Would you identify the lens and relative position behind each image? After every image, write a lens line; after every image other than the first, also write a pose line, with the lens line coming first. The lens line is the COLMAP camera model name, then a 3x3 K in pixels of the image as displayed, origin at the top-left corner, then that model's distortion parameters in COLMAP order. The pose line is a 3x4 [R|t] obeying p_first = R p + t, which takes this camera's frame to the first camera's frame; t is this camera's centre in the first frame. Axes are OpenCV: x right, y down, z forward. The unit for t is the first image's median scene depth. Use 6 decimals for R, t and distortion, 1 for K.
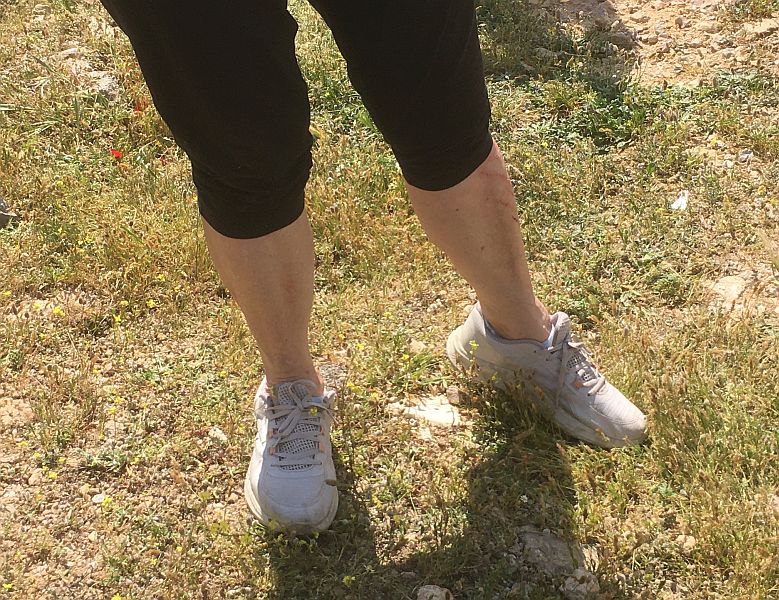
lens RADIAL K [[1368.5, 0, 390.0], [0, 1368.5, 299.5], [0, 0, 1]] dist [0.053974, 0.000000]
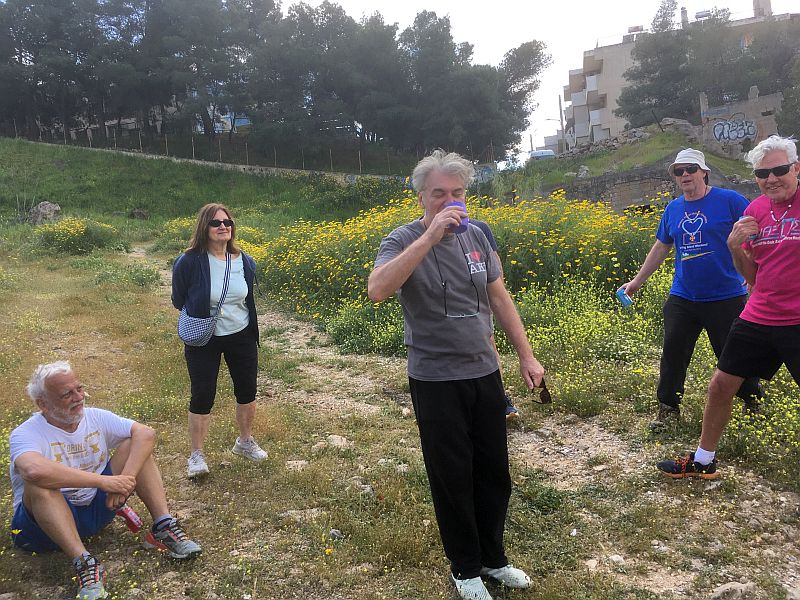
lens RADIAL K [[671.6, 0, 408.7], [0, 671.6, 293.2], [0, 0, 1]] dist [0.061995, -0.097523]
pose [[0.998542, -0.017873, -0.050931, -0.055737], [-0.004945, 0.909327, -0.416054, 0.070401], [0.053749, 0.415699, 0.907913, -0.561707]]
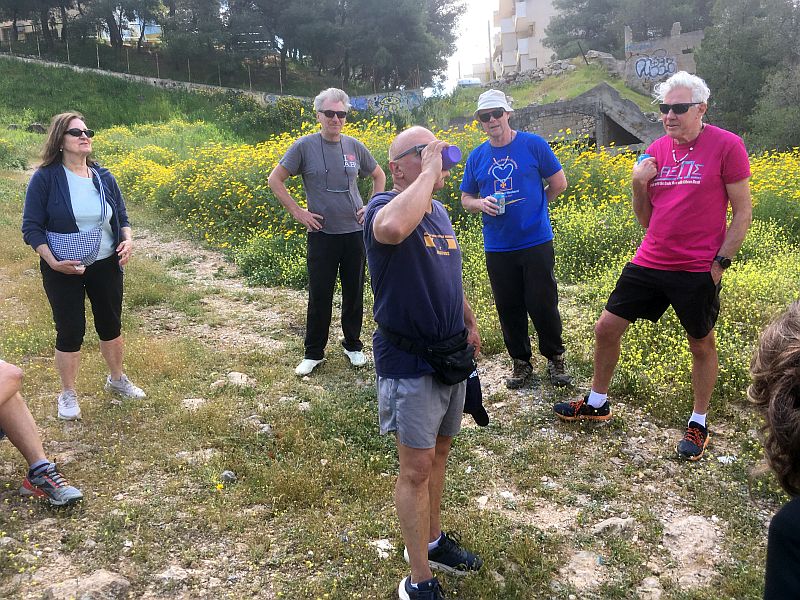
lens RADIAL K [[671.6, 0, 406.0], [0, 671.6, 294.1], [0, 0, 1]] dist [0.061995, -0.097523]
pose [[0.998355, 0.001445, 0.057320, -0.002151], [0.016710, 0.948956, -0.314966, 0.025419], [-0.054850, 0.315406, 0.947370, -0.516032]]
